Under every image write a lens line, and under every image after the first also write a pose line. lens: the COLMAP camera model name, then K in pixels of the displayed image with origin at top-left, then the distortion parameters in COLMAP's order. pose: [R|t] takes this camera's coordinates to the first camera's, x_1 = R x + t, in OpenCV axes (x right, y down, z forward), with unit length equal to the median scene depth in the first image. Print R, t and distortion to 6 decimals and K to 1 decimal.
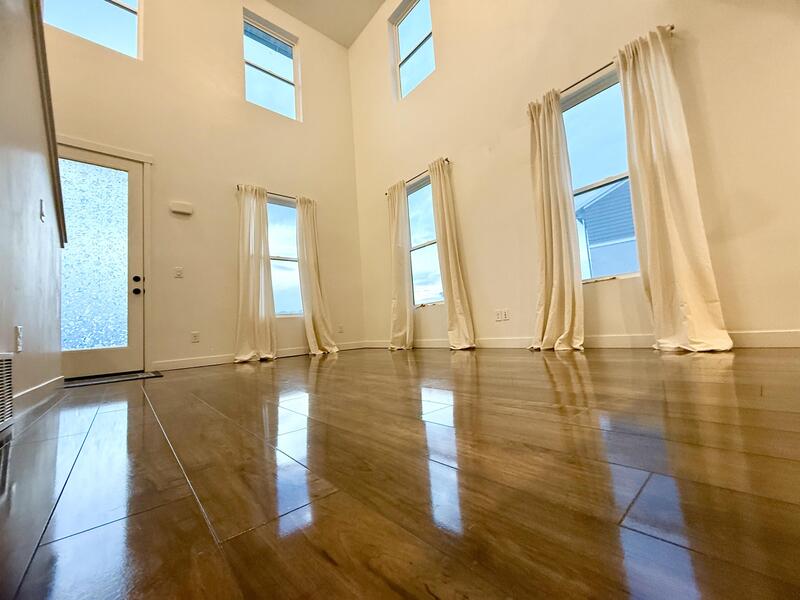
lens RADIAL K [[317.8, 0, 398.3], [0, 317.8, 303.7], [0, 0, 1]] dist [-0.000345, 0.000586]
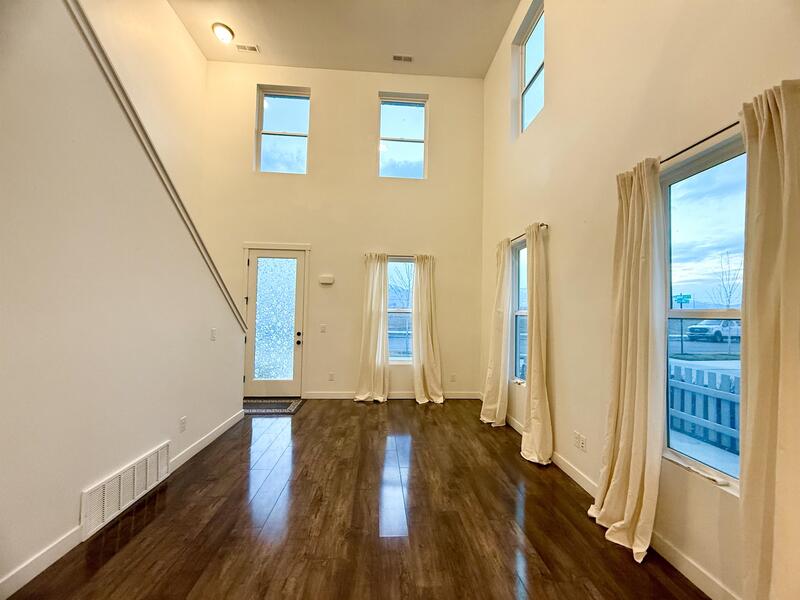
lens RADIAL K [[317.8, 0, 401.8], [0, 317.8, 300.3], [0, 0, 1]] dist [-0.000345, 0.000586]
pose [[0.797321, 0.065458, -0.599995, 0.368058], [-0.025578, 0.996873, 0.074767, -0.308735], [0.603013, -0.044267, 0.796502, 0.111454]]
